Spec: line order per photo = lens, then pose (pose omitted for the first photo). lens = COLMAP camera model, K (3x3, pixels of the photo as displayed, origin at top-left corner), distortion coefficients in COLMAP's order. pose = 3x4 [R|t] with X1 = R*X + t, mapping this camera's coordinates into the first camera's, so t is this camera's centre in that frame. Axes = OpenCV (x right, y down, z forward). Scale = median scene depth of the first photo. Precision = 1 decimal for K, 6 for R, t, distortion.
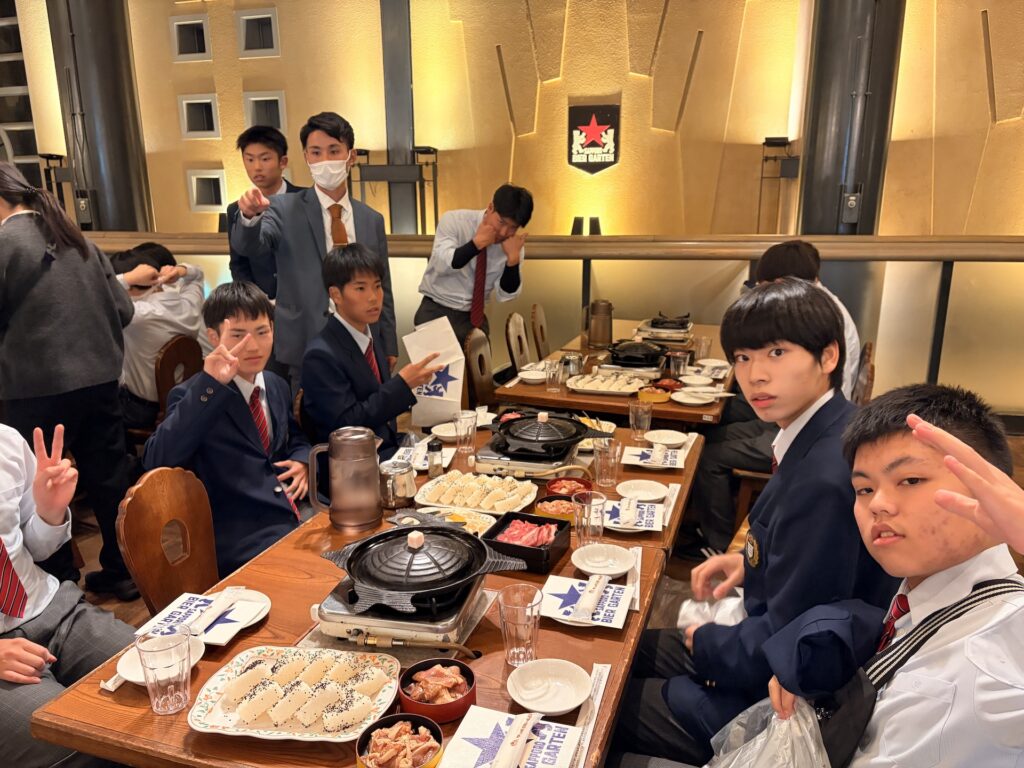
lens RADIAL K [[772.2, 0, 505.6], [0, 772.2, 376.3], [0, 0, 1]] dist [0.042276, -0.010929]
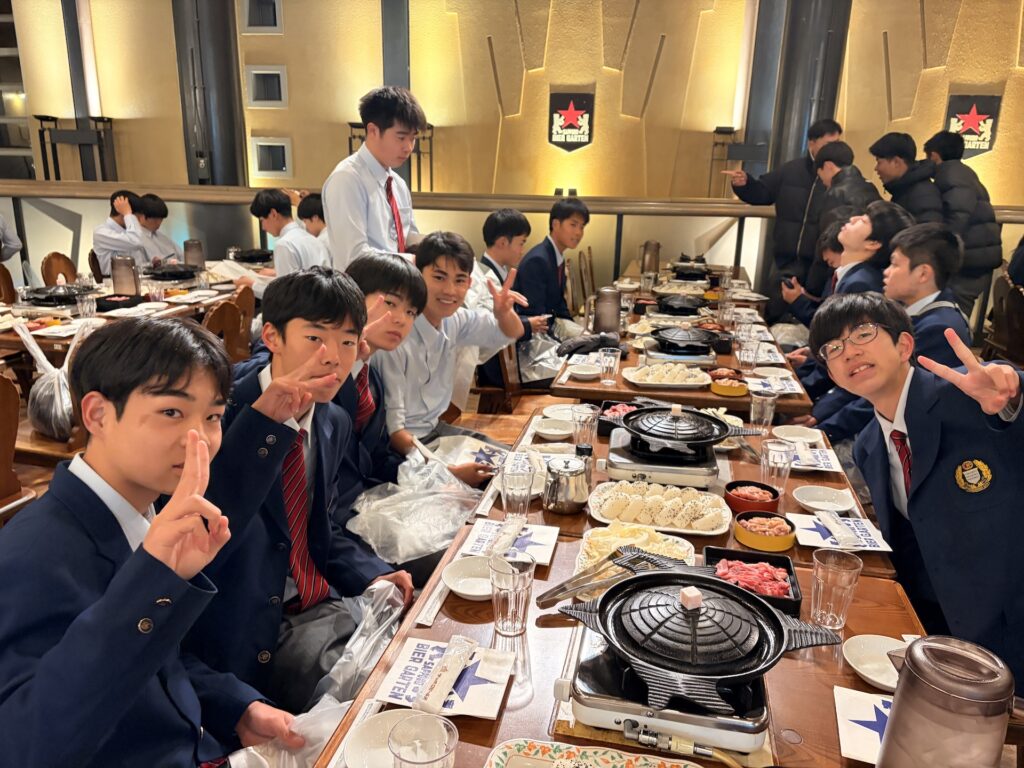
lens RADIAL K [[772.2, 0, 516.7], [0, 772.2, 380.5], [0, 0, 1]] dist [0.042276, -0.010929]
pose [[0.989234, -0.010970, 0.145931, -0.146617], [0.006660, 0.999528, 0.029990, 0.050679], [-0.146192, -0.028695, 0.988840, -0.164419]]
